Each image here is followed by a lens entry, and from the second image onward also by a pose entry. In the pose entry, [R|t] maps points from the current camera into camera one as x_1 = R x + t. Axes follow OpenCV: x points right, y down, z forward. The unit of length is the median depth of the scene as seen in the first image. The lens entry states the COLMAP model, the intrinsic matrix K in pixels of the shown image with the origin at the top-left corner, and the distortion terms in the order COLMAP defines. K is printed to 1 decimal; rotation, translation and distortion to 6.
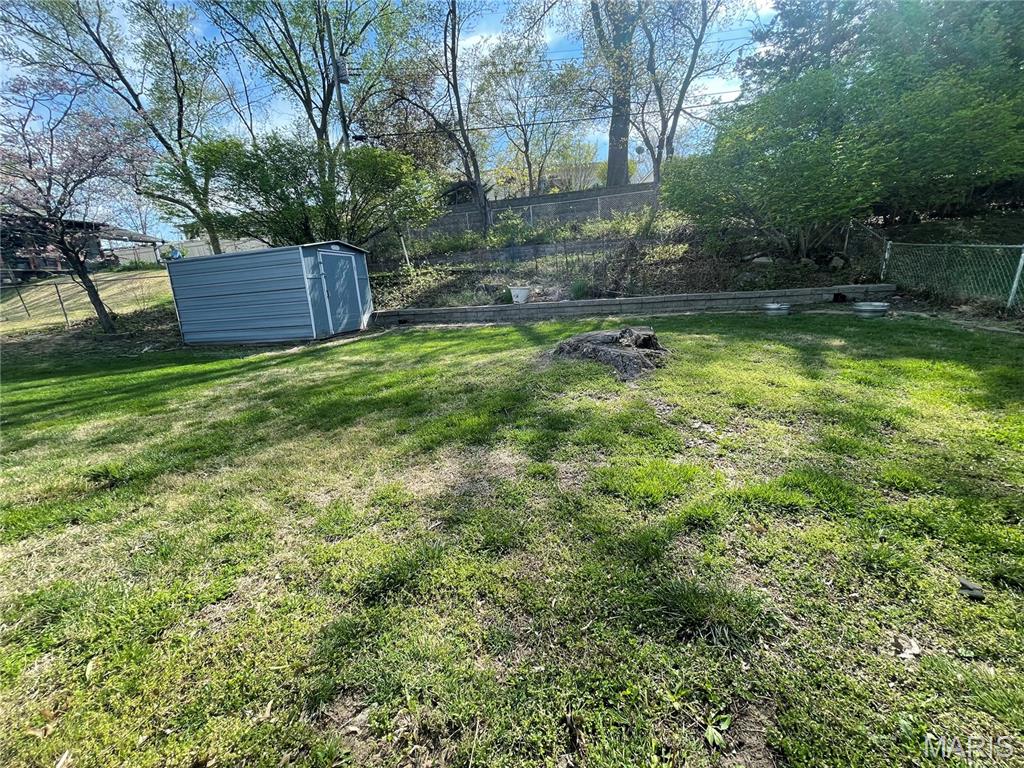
lens RADIAL K [[412.6, 0, 509.1], [0, 412.6, 383.7], [0, 0, 1]] dist [-0.002348, 0.000672]
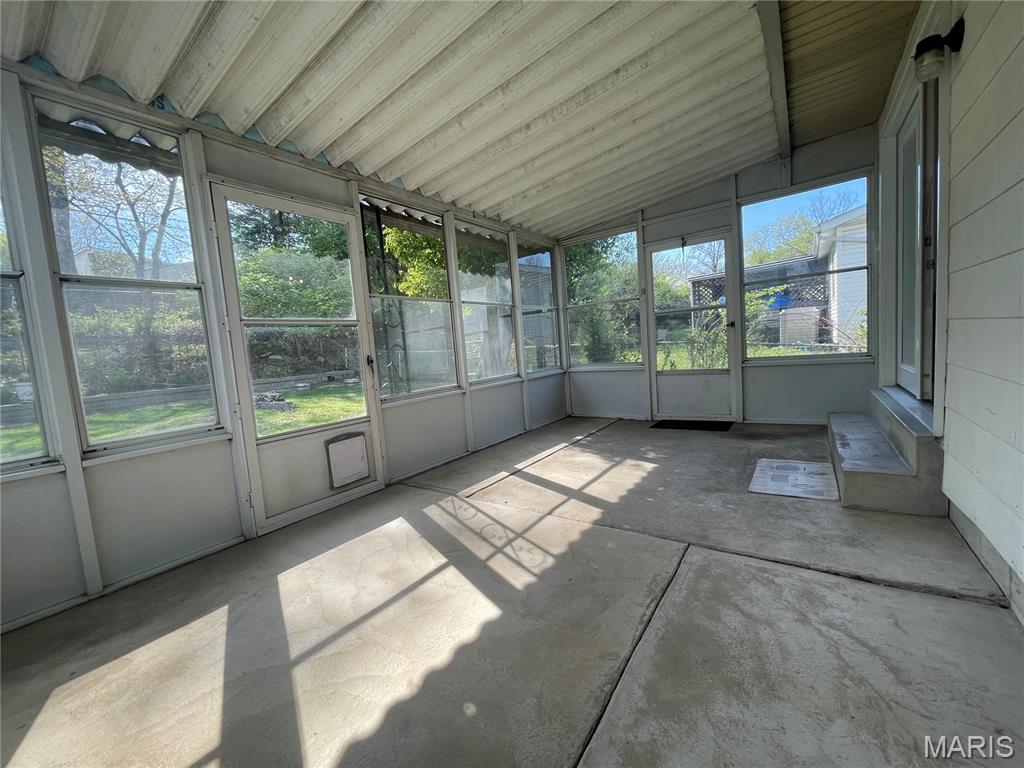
lens RADIAL K [[412.6, 0, 509.3], [0, 412.6, 381.9], [0, 0, 1]] dist [-0.002348, 0.000672]
pose [[0.389318, -0.043324, 0.920084, -0.350406], [0.258708, 0.963827, -0.064084, 0.075937], [-0.884026, 0.262982, 0.386444, -0.223755]]
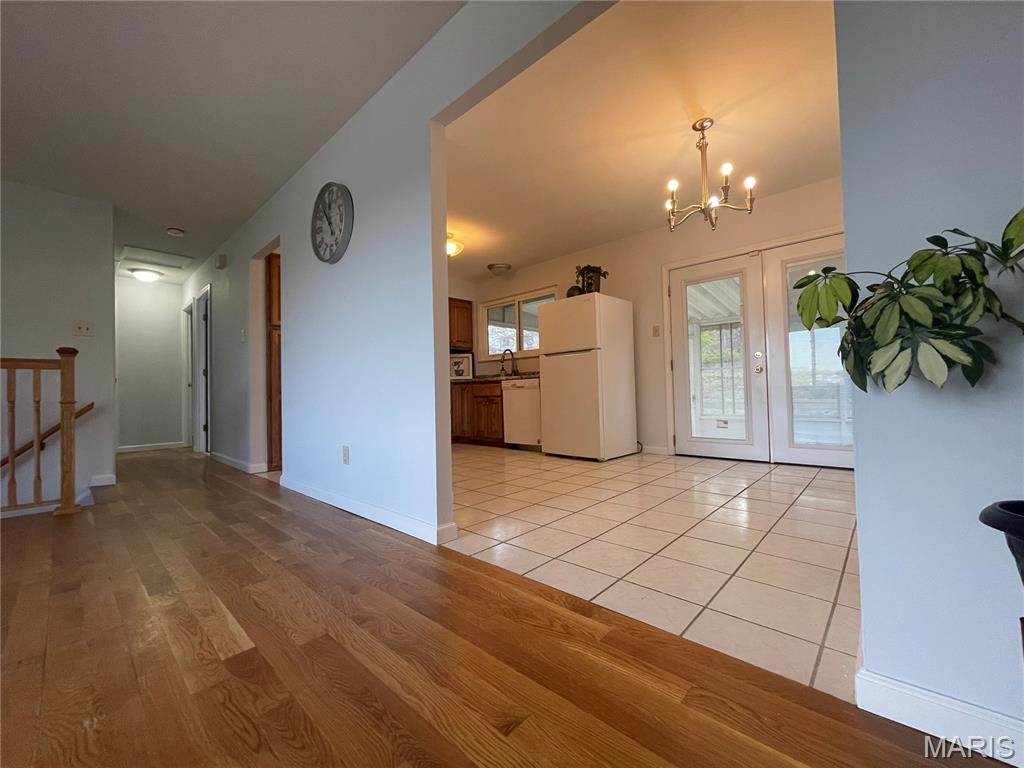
lens RADIAL K [[412.6, 0, 509.3], [0, 412.6, 382.6], [0, 0, 1]] dist [-0.002348, 0.000672]
pose [[0.865668, 0.033895, -0.499469, -0.052711], [-0.146021, 0.971417, -0.187157, 0.166673], [0.478849, 0.234949, 0.845874, -0.757994]]
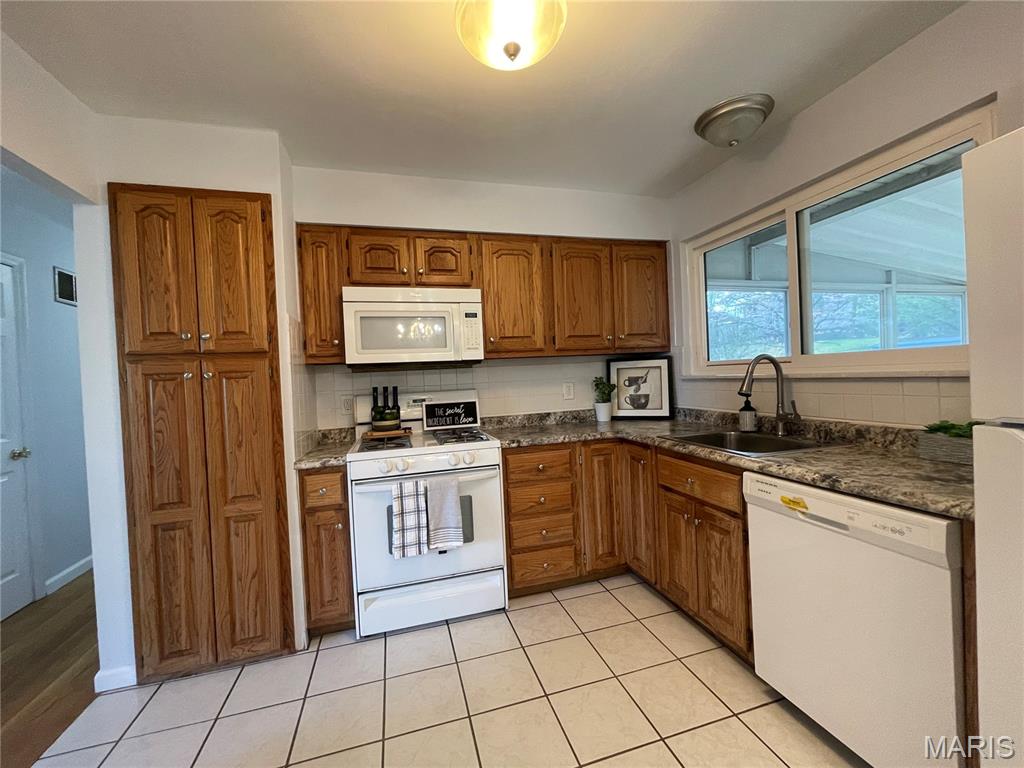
lens RADIAL K [[412.6, 0, 510.2], [0, 412.6, 383.2], [0, 0, 1]] dist [-0.002348, 0.000672]
pose [[0.489104, 0.058835, -0.870239, -0.212491], [-0.186864, 0.981625, -0.038658, 0.068481], [0.851974, 0.181524, 0.491111, -0.508724]]
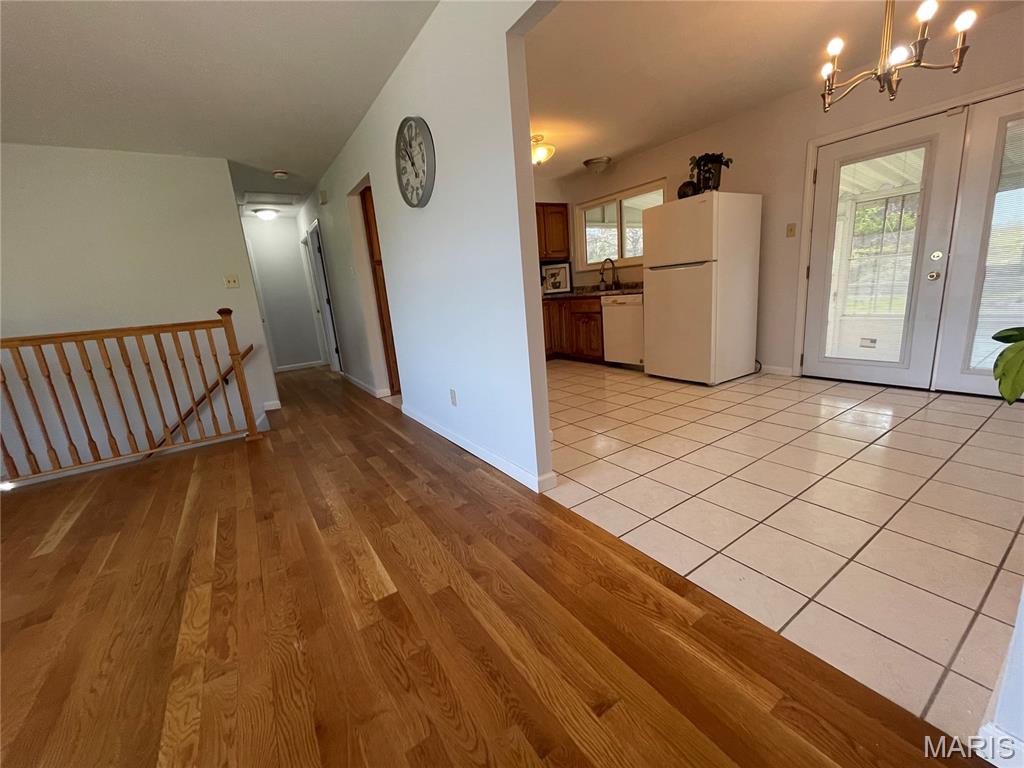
lens RADIAL K [[412.6, 0, 508.9], [0, 412.6, 382.2], [0, 0, 1]] dist [-0.002348, 0.000672]
pose [[0.725255, 0.156862, -0.670373, -0.054616], [-0.120952, 0.987585, 0.100233, 0.136581], [0.677773, 0.008388, 0.735223, -0.758259]]
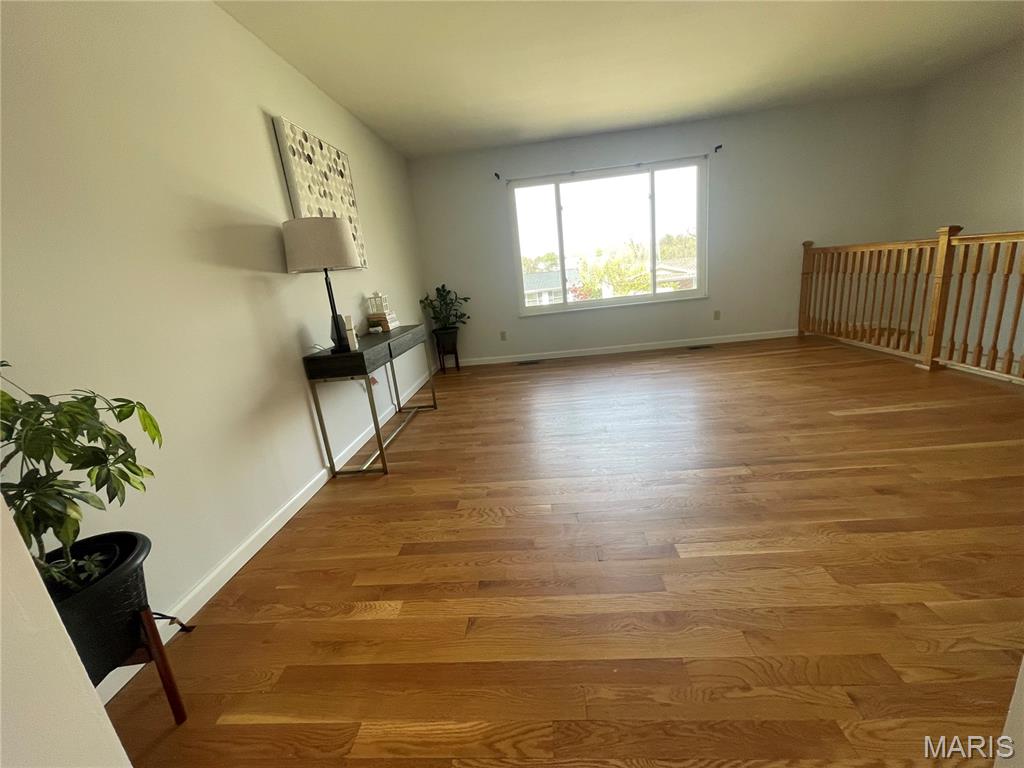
lens RADIAL K [[412.6, 0, 511.0], [0, 412.6, 383.9], [0, 0, 1]] dist [-0.002348, 0.000672]
pose [[-0.971289, 0.209406, -0.112903, -0.103397], [0.130775, 0.866405, 0.481914, 0.095545], [0.198735, 0.453313, -0.868914, -0.595655]]
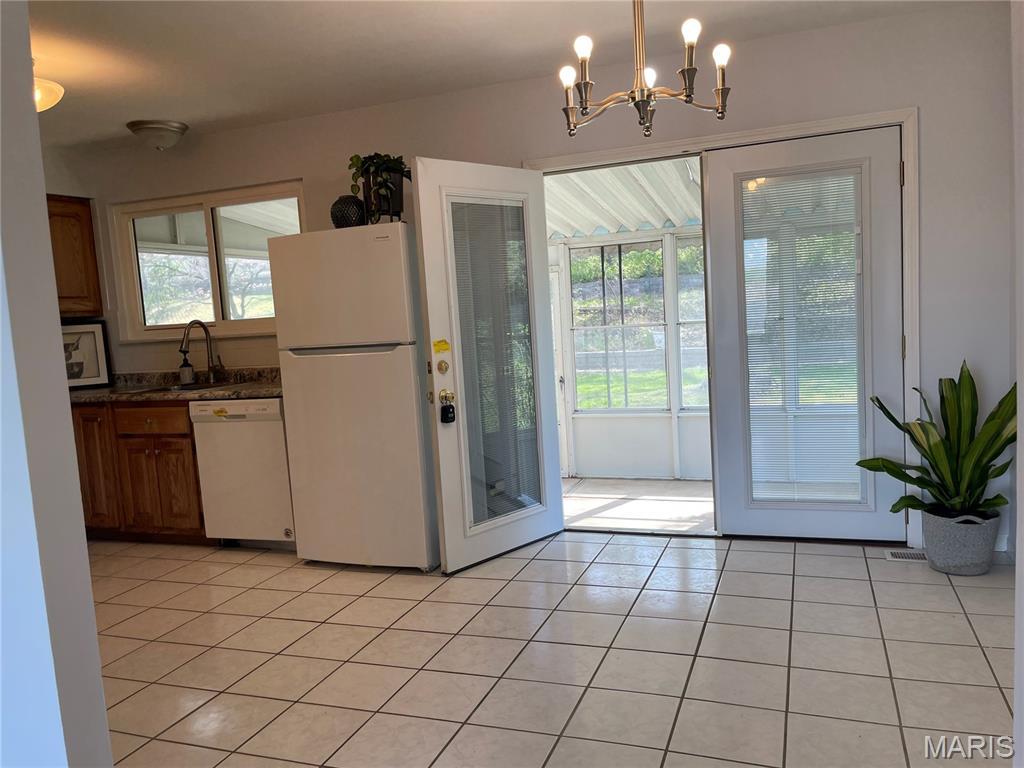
lens RADIAL K [[787.2, 0, 507.5], [0, 787.2, 389.1], [0, 0, 1]] dist [0.039575, -0.007374]
pose [[0.991544, 0.015607, -0.128828, -0.084875], [-0.031361, 0.992134, -0.121185, 0.114940], [0.125923, 0.124201, 0.984234, -0.737935]]
